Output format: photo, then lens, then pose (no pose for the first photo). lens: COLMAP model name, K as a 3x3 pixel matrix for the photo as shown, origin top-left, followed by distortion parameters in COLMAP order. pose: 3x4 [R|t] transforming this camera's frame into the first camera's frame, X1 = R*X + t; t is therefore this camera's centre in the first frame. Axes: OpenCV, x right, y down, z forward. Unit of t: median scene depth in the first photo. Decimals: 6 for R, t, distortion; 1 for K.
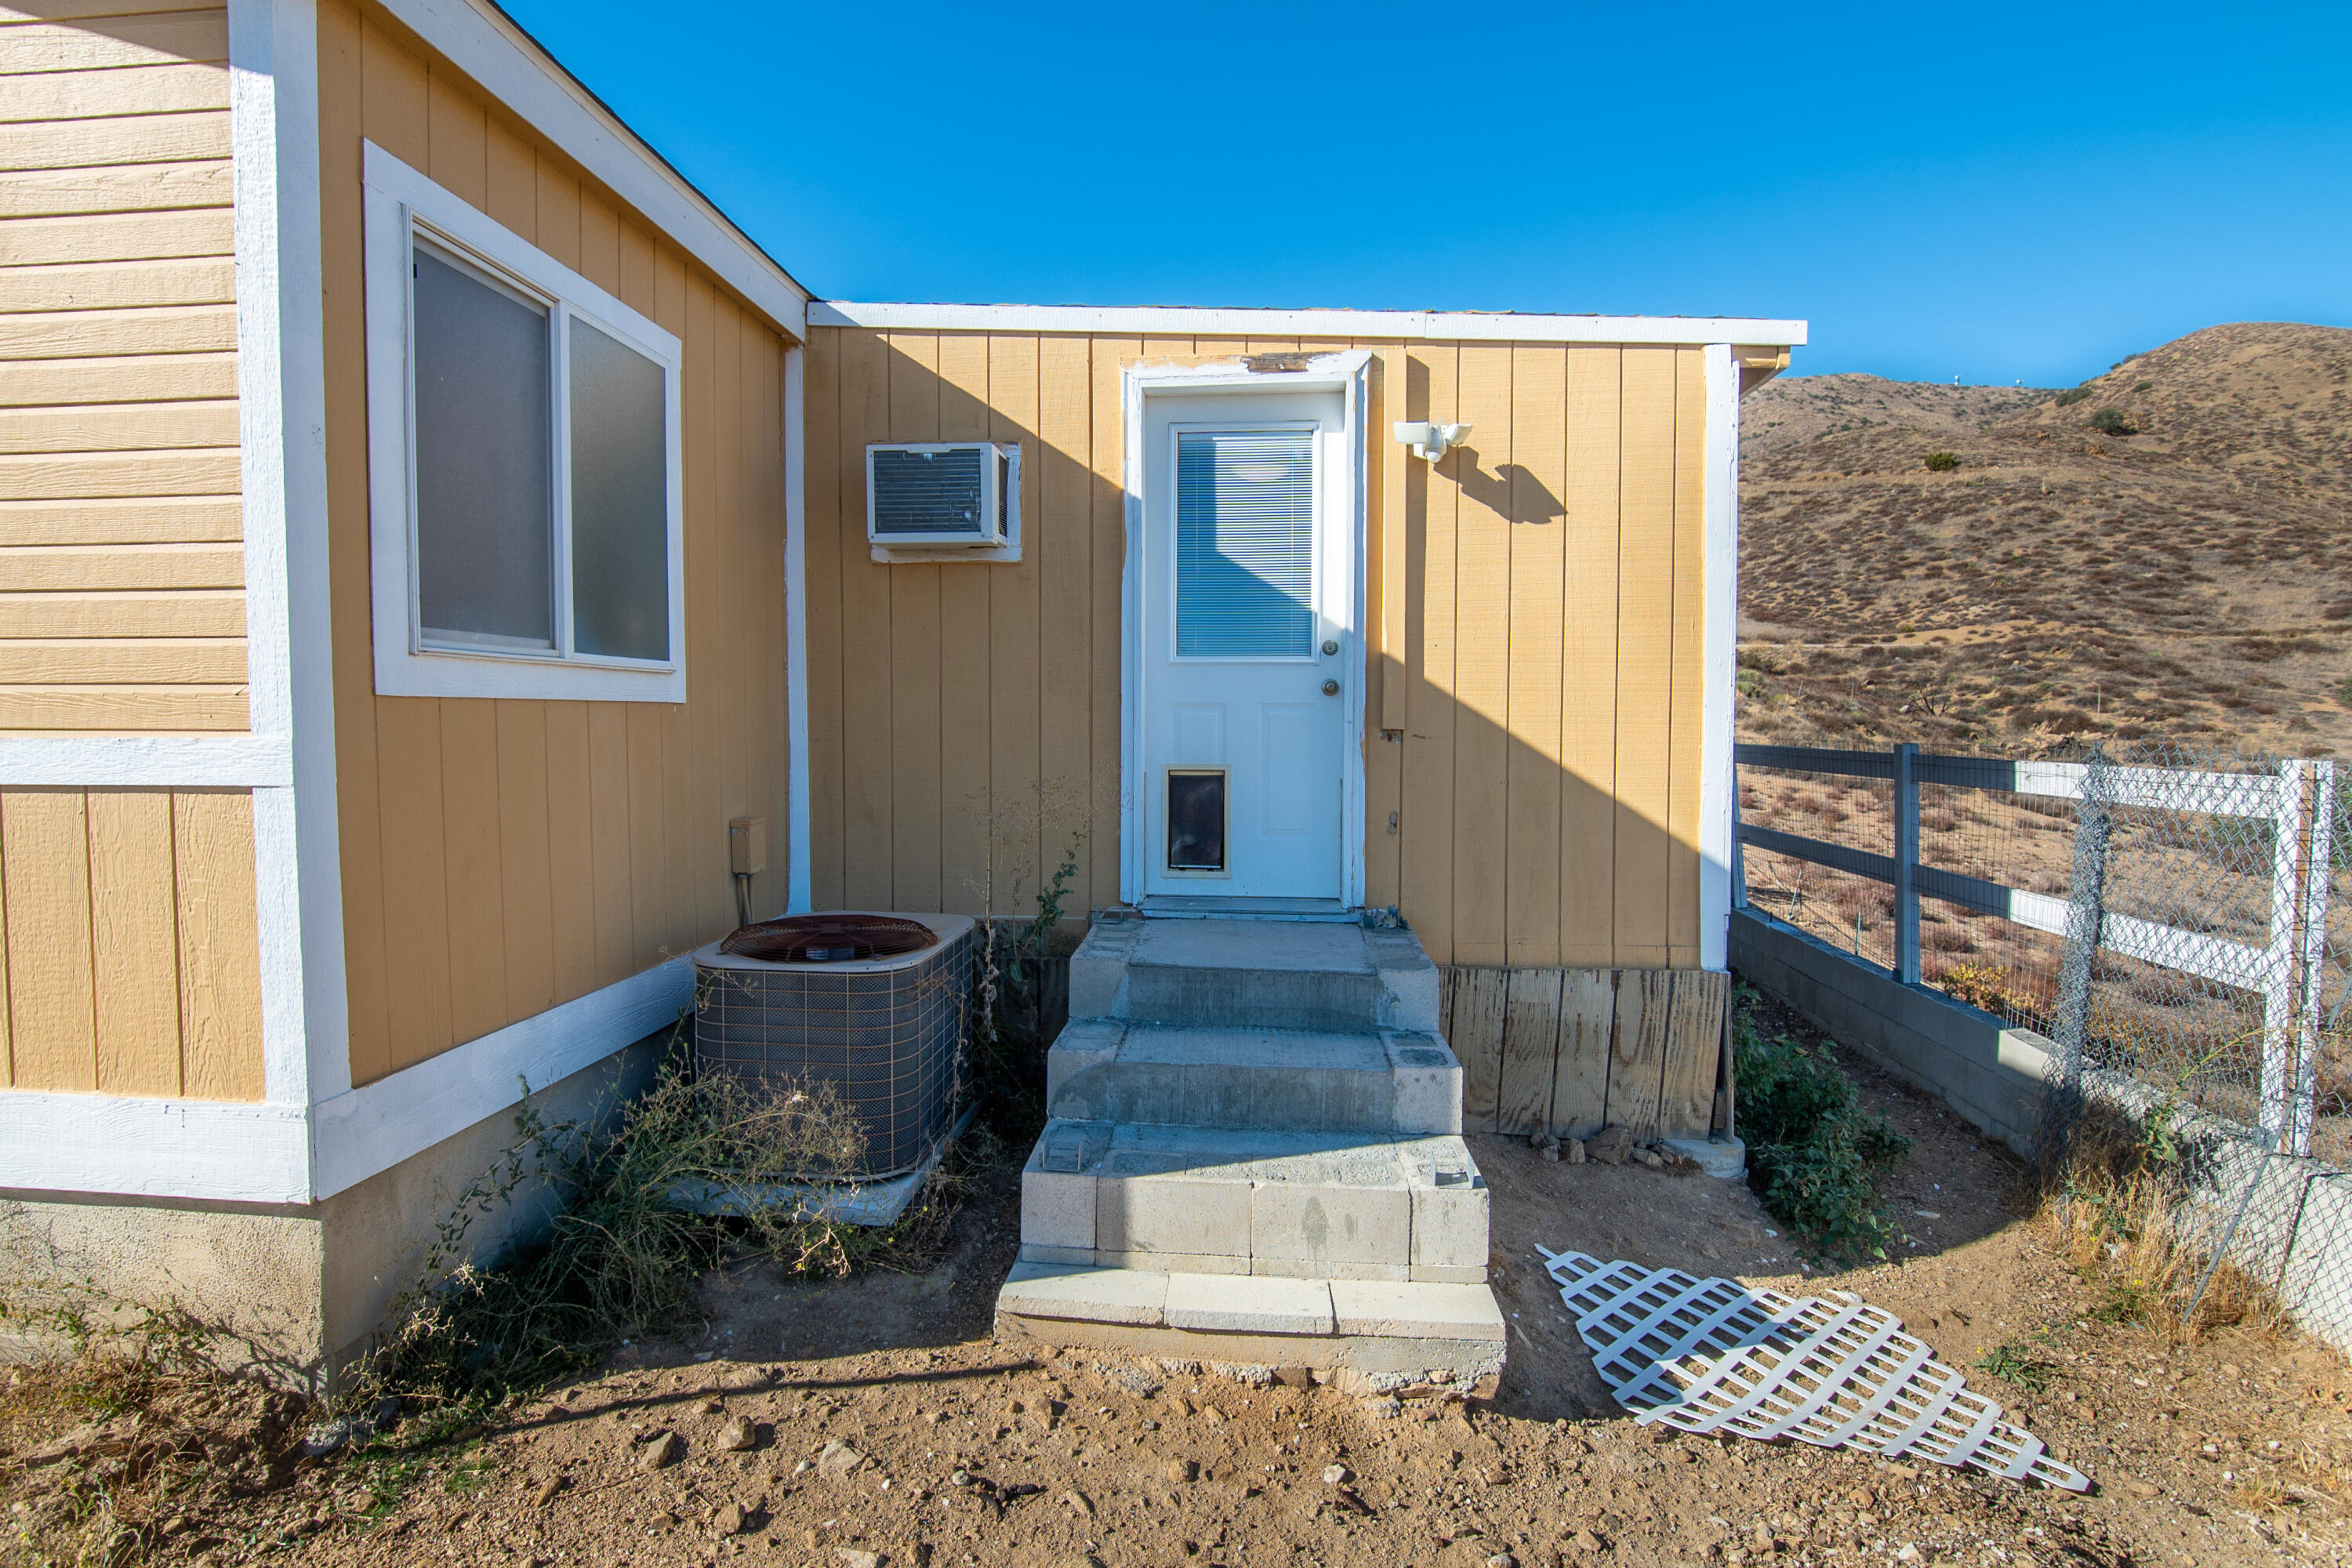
lens RADIAL K [[1177.8, 0, 1125.2], [0, 1177.8, 775.7], [0, 0, 1]] dist [-0.035167, 0.012729]
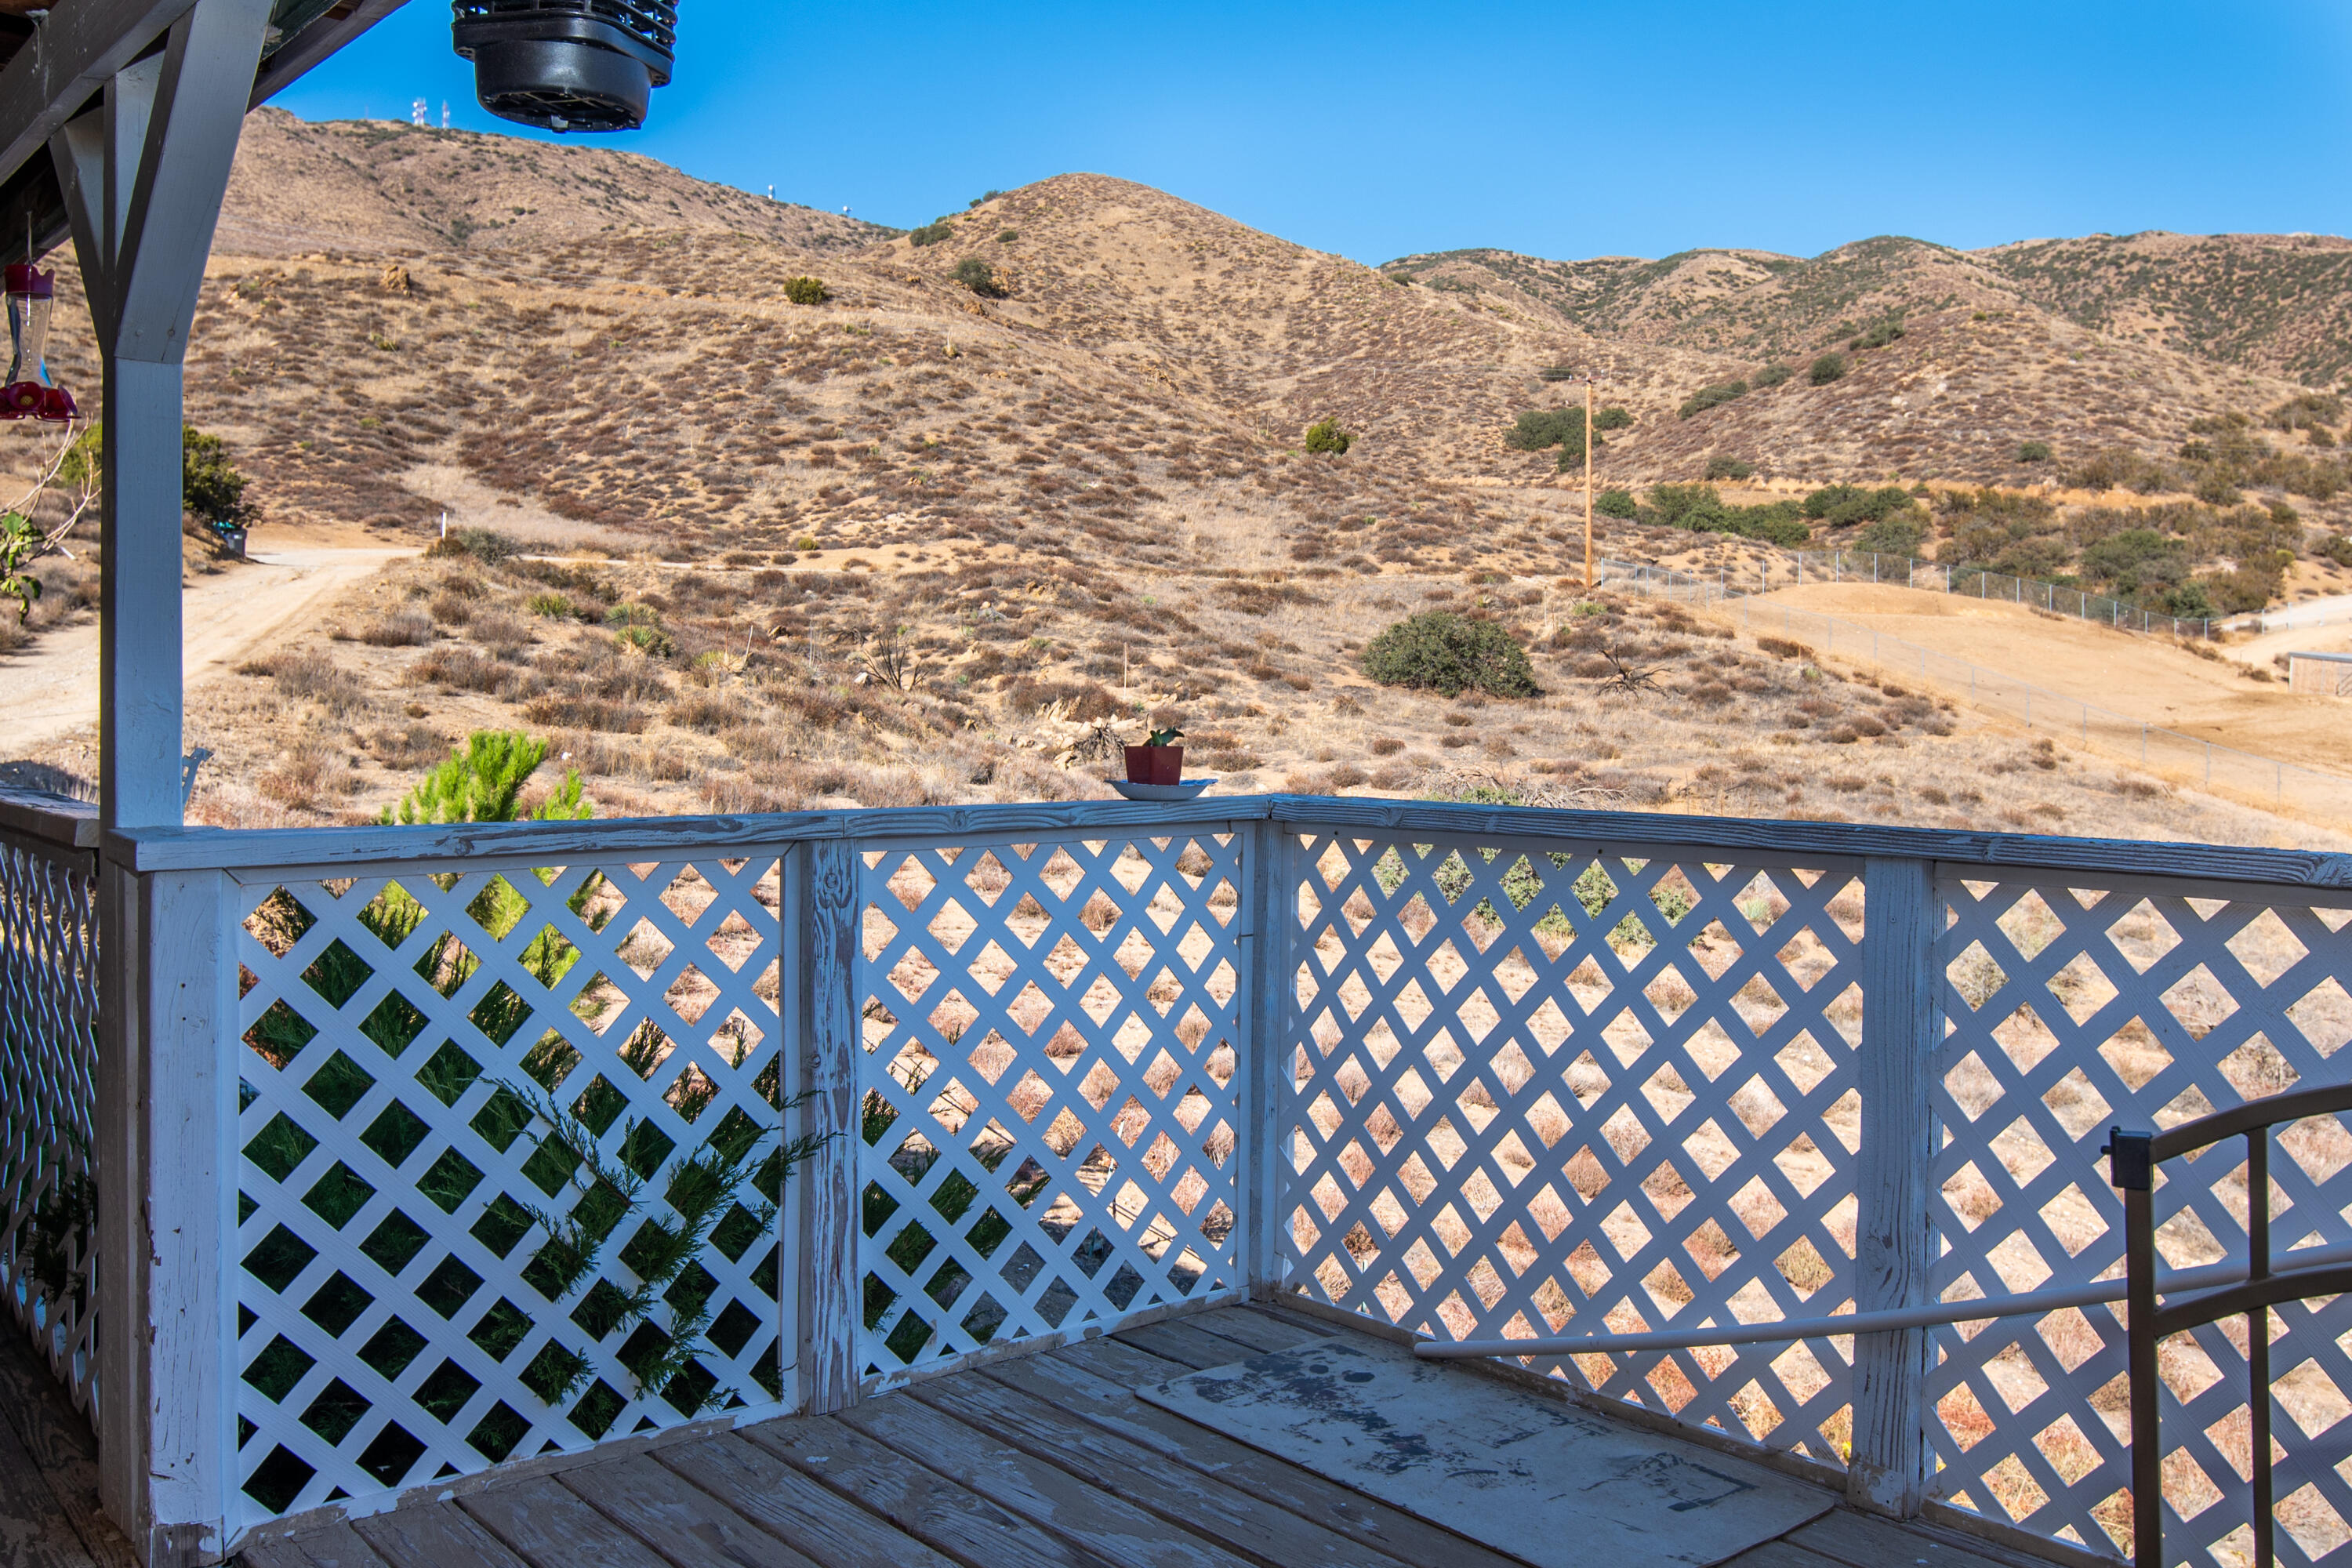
lens RADIAL K [[1993.0, 0, 1194.6], [0, 1993.0, 733.8], [0, 0, 1]] dist [-0.015857, -0.017890]
pose [[0.671319, -0.014638, 0.741024, 0.031551], [0.030965, 0.999486, -0.008309, -0.011173], [-0.740521, 0.028524, 0.671427, 0.139726]]
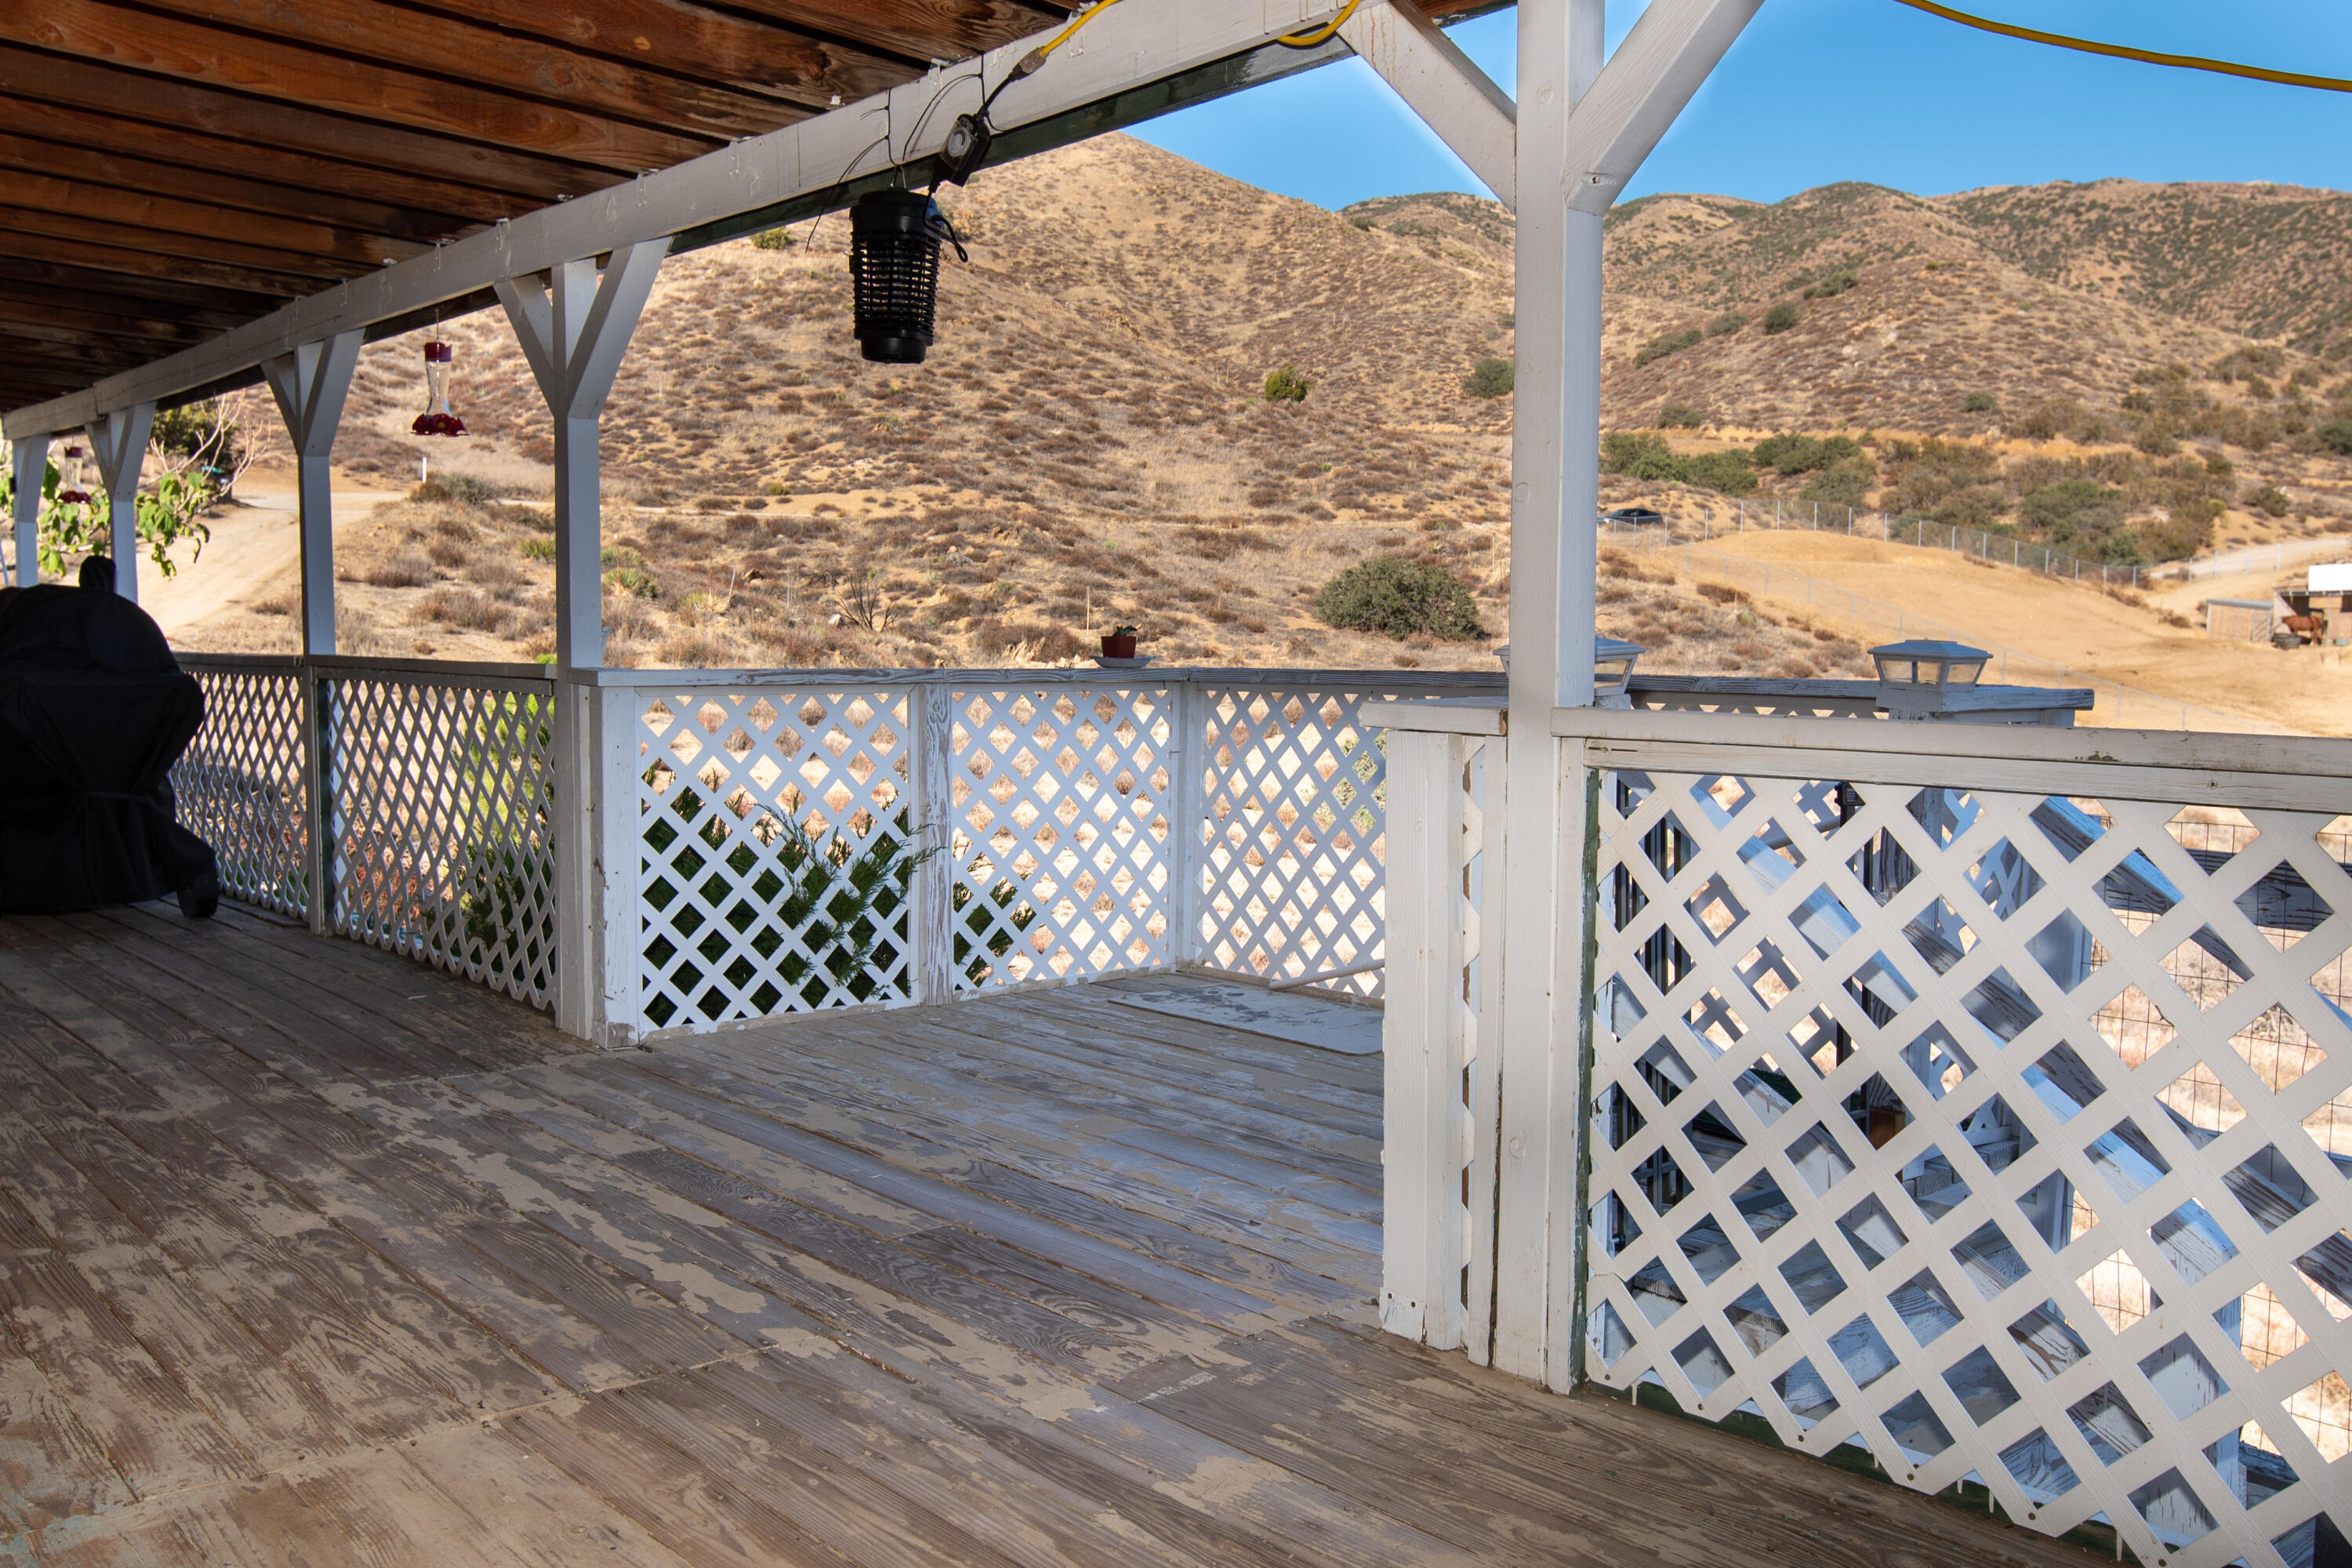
lens RADIAL K [[1993.0, 0, 1174.8], [0, 1993.0, 772.4], [0, 0, 1]] dist [-0.015857, -0.017890]
pose [[0.664121, -0.047866, 0.746091, 0.008463], [0.028616, 0.998845, 0.038609, -0.008904], [-0.747077, -0.004291, 0.664724, 0.118240]]
